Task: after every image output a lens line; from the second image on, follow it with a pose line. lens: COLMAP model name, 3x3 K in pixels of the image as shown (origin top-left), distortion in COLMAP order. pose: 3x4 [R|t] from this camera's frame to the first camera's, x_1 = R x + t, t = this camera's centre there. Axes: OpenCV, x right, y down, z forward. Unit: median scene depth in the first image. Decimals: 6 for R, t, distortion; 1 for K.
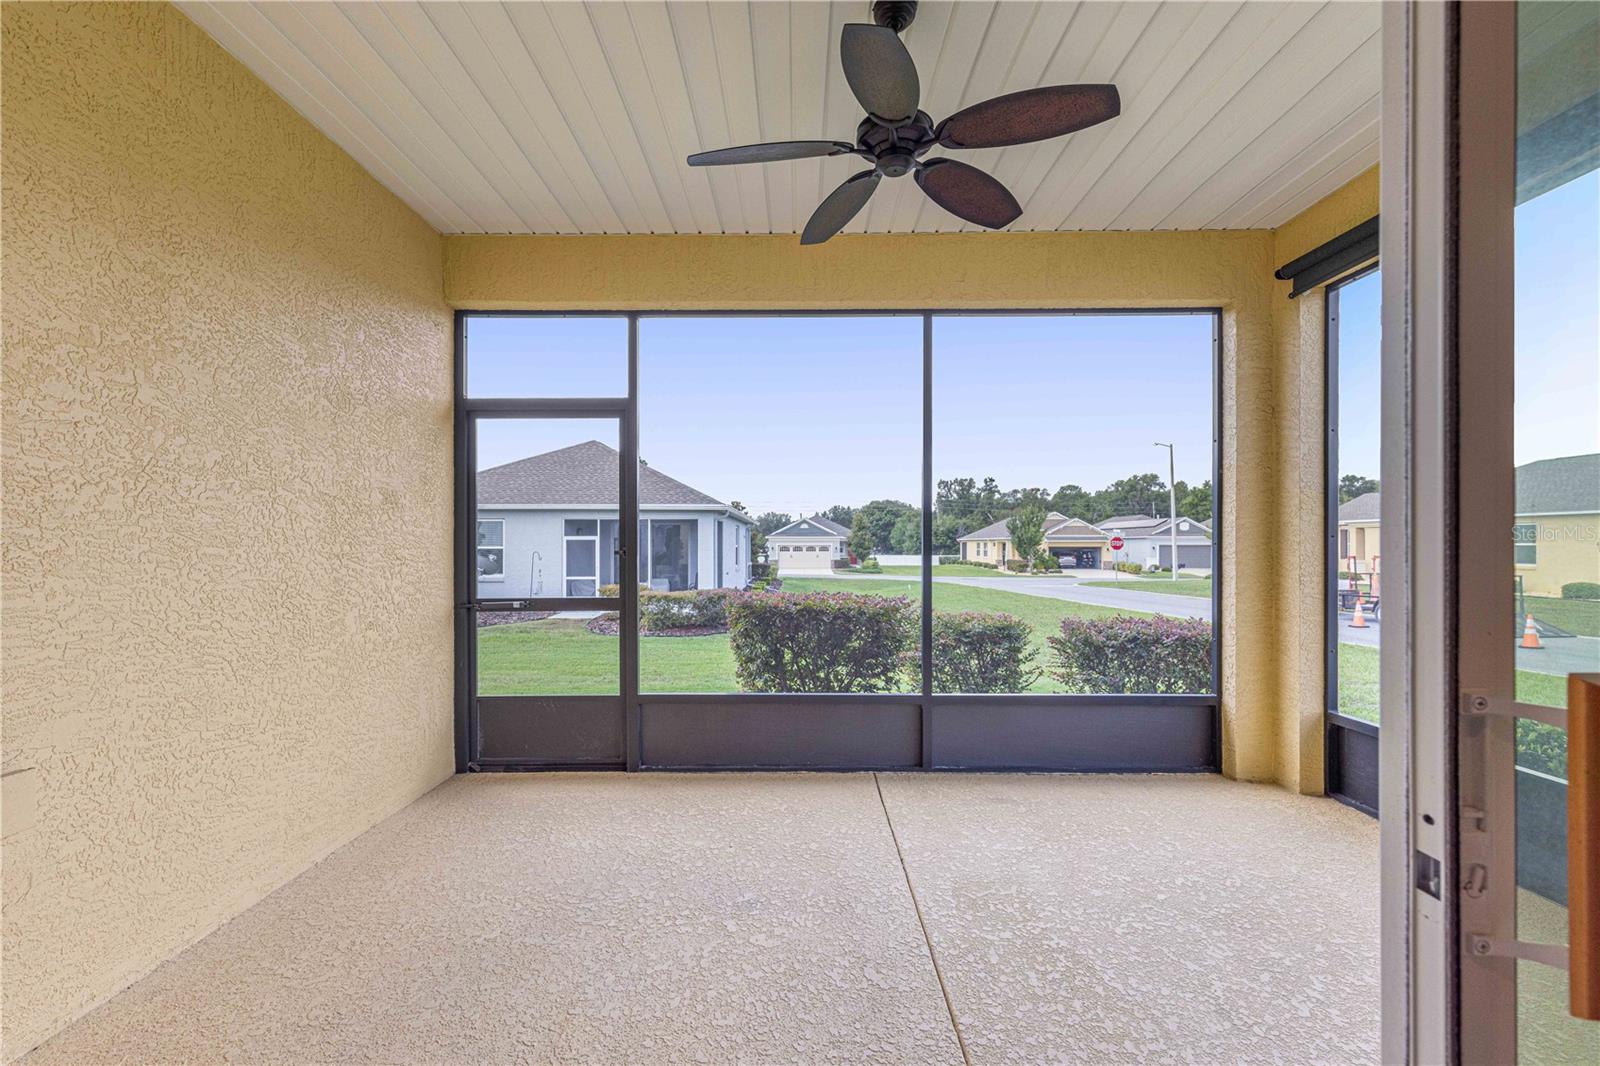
lens RADIAL K [[715.5, 0, 801.2], [0, 715.5, 542.9], [0, 0, 1]] dist [0.005947, -0.001469]
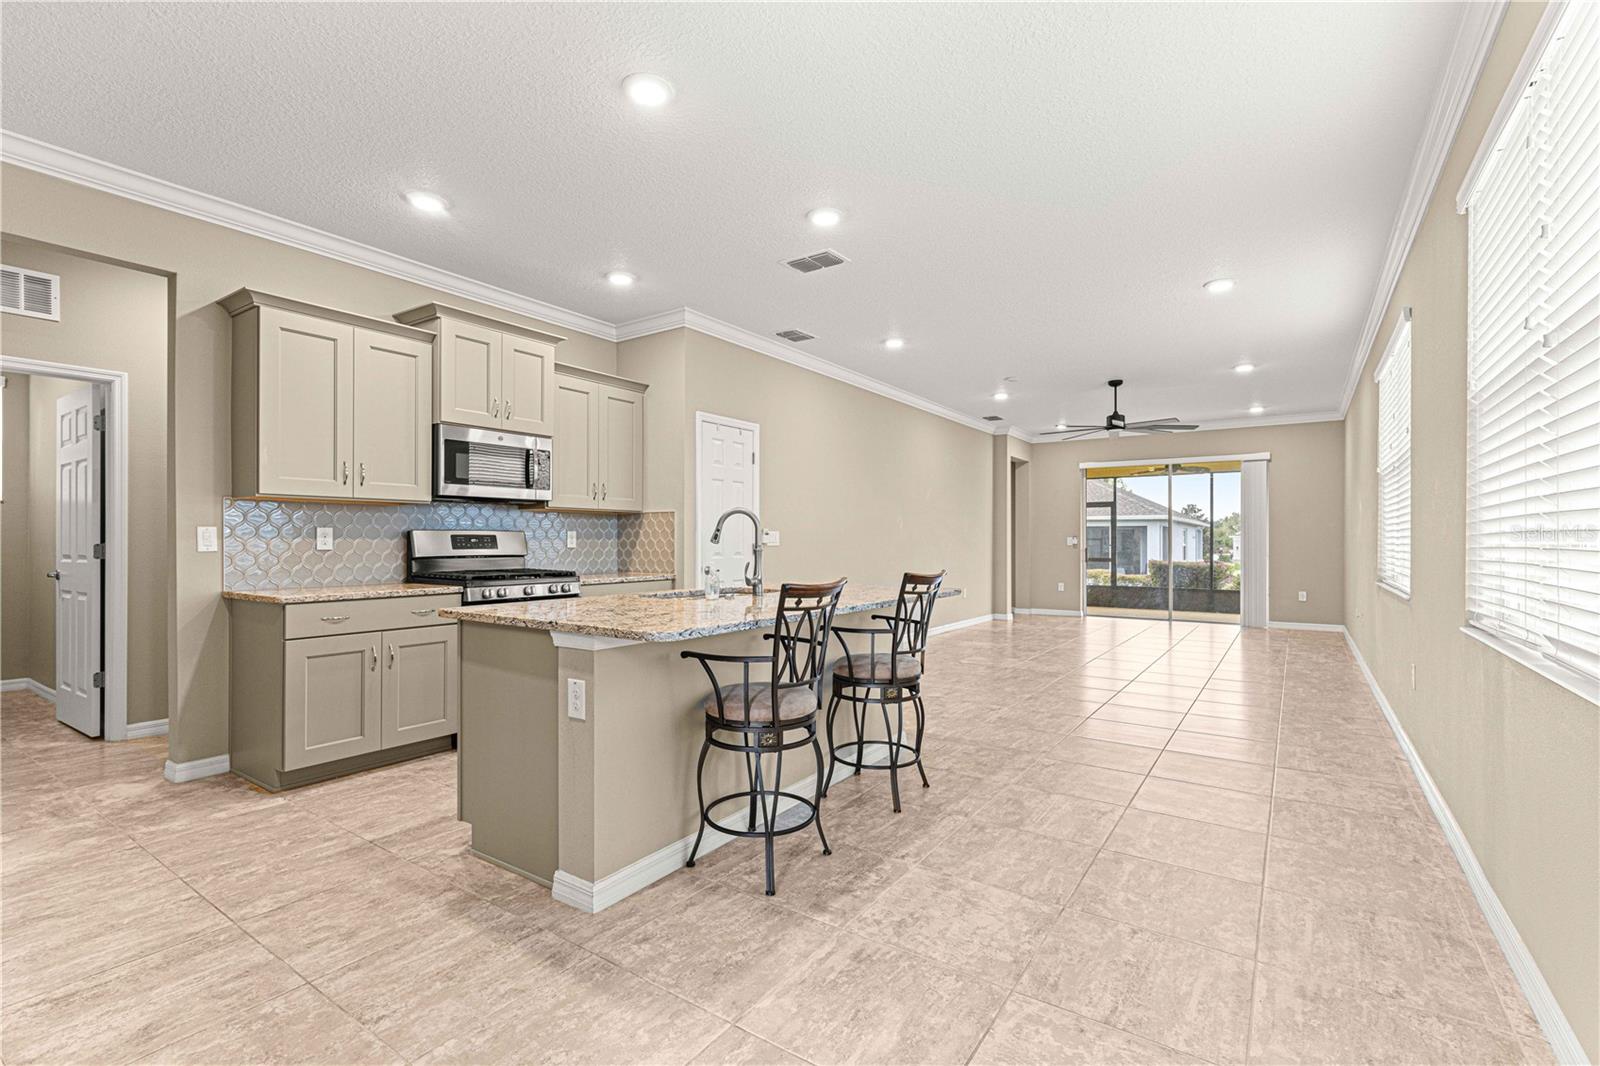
lens RADIAL K [[715.5, 0, 795.6], [0, 715.5, 537.5], [0, 0, 1]] dist [0.005947, -0.001469]
pose [[0.817738, -0.002227, -0.575586, 0.030233], [-0.001765, 0.999978, -0.006376, 0.000207], [0.575588, 0.006230, 0.817716, -0.165610]]
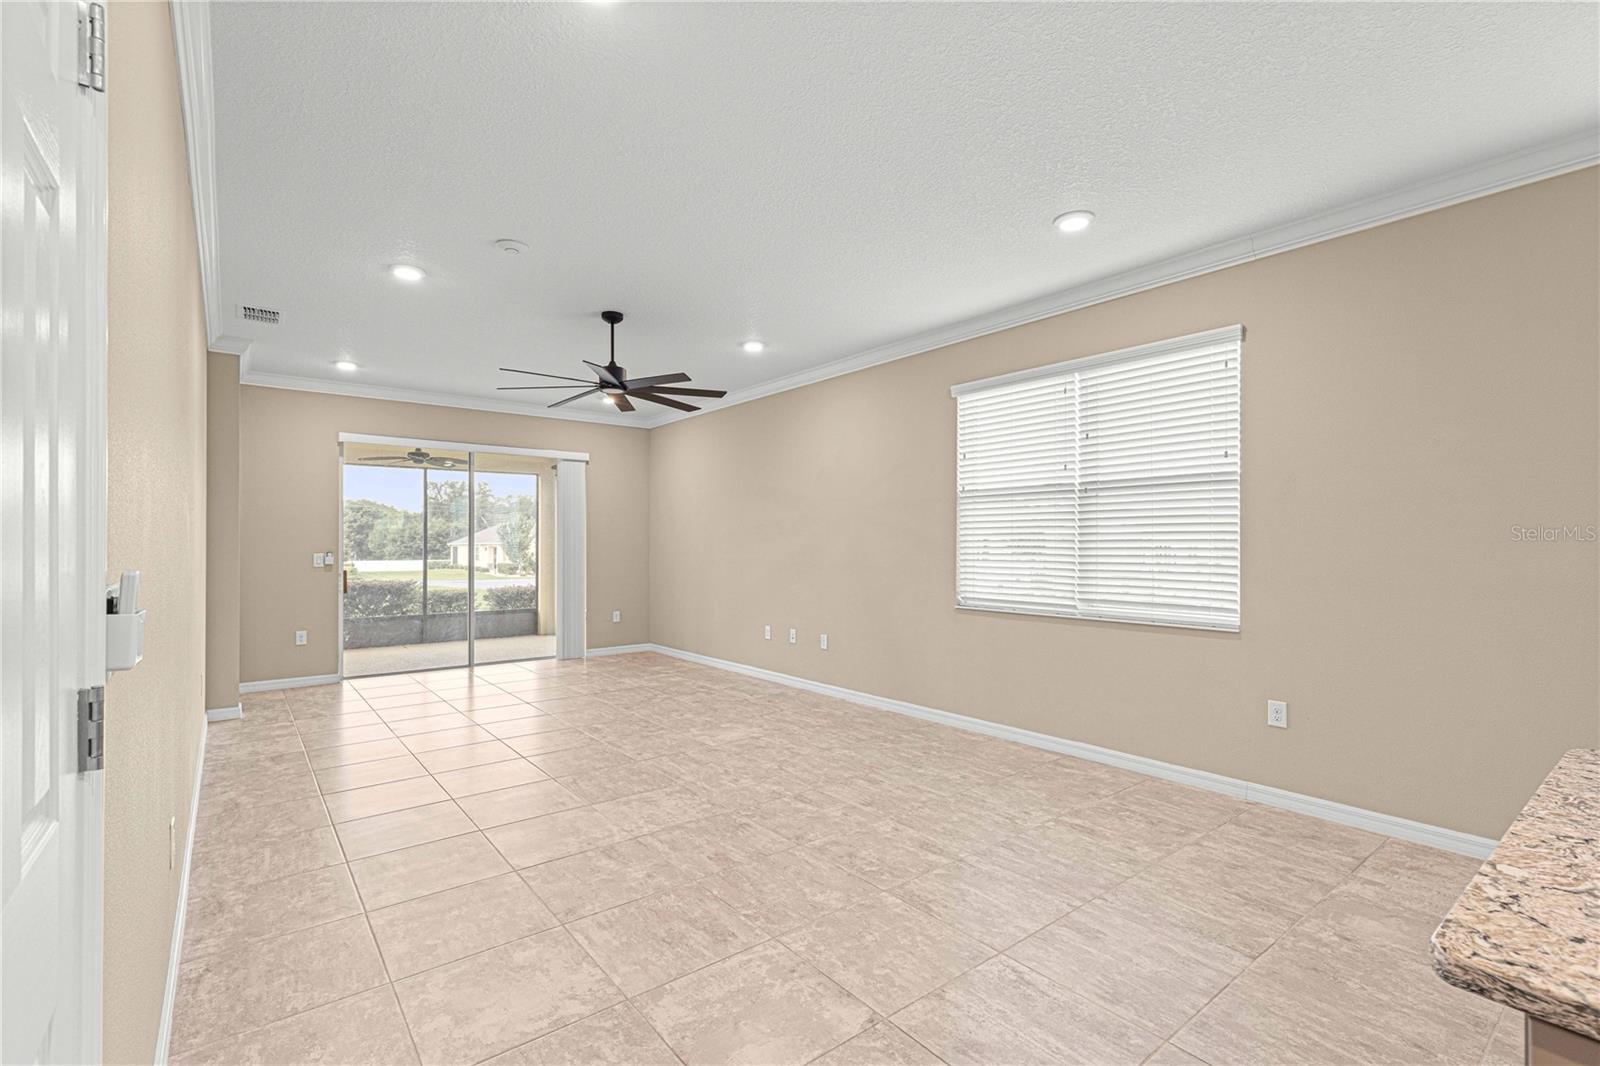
lens RADIAL K [[715.5, 0, 794.2], [0, 715.5, 541.2], [0, 0, 1]] dist [0.005947, -0.001469]
pose [[0.787551, 0.003147, 0.616242, -0.022522], [0.001004, 0.999979, -0.006389, -0.001905], [-0.616249, 0.005650, 0.787531, -0.113211]]
